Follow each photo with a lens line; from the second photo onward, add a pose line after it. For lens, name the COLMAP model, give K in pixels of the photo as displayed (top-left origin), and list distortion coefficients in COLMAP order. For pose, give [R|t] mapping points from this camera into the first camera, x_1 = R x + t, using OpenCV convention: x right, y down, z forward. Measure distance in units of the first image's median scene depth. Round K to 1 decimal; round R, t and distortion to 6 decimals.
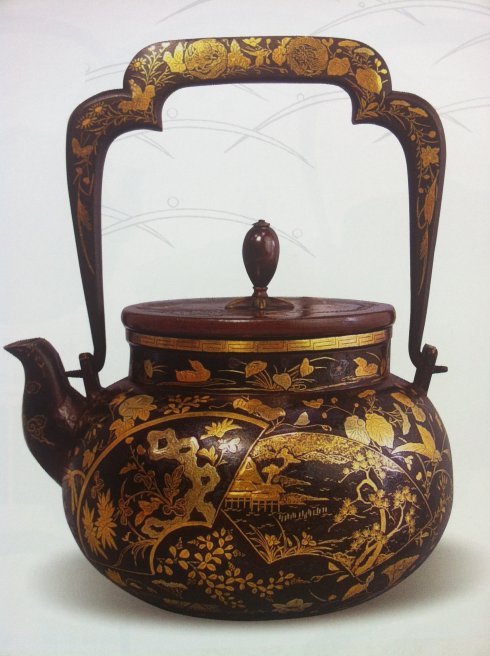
lens RADIAL K [[685.9, 0, 245.1], [0, 685.9, 328.0], [0, 0, 1]] dist [-0.007042, -0.010081]
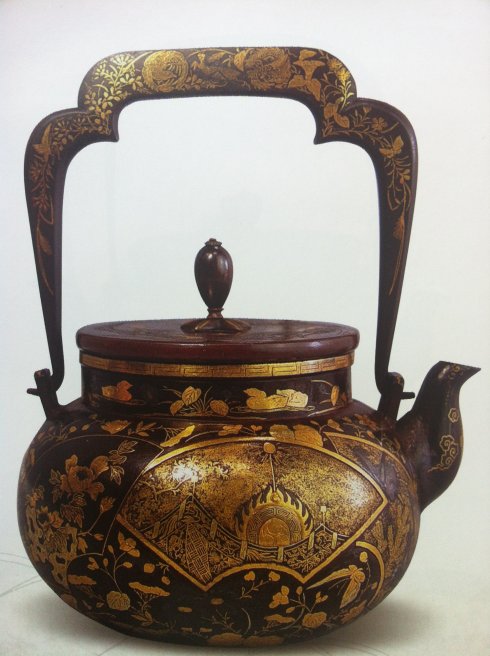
lens RADIAL K [[685.9, 0, 245.1], [0, 685.9, 328.0], [0, 0, 1]] dist [-0.007042, -0.010081]
pose [[0.992403, 0.010344, -0.122595, 0.181760], [-0.013285, 0.999643, -0.023195, -0.010776], [0.122311, 0.024648, 0.992186, 0.055848]]
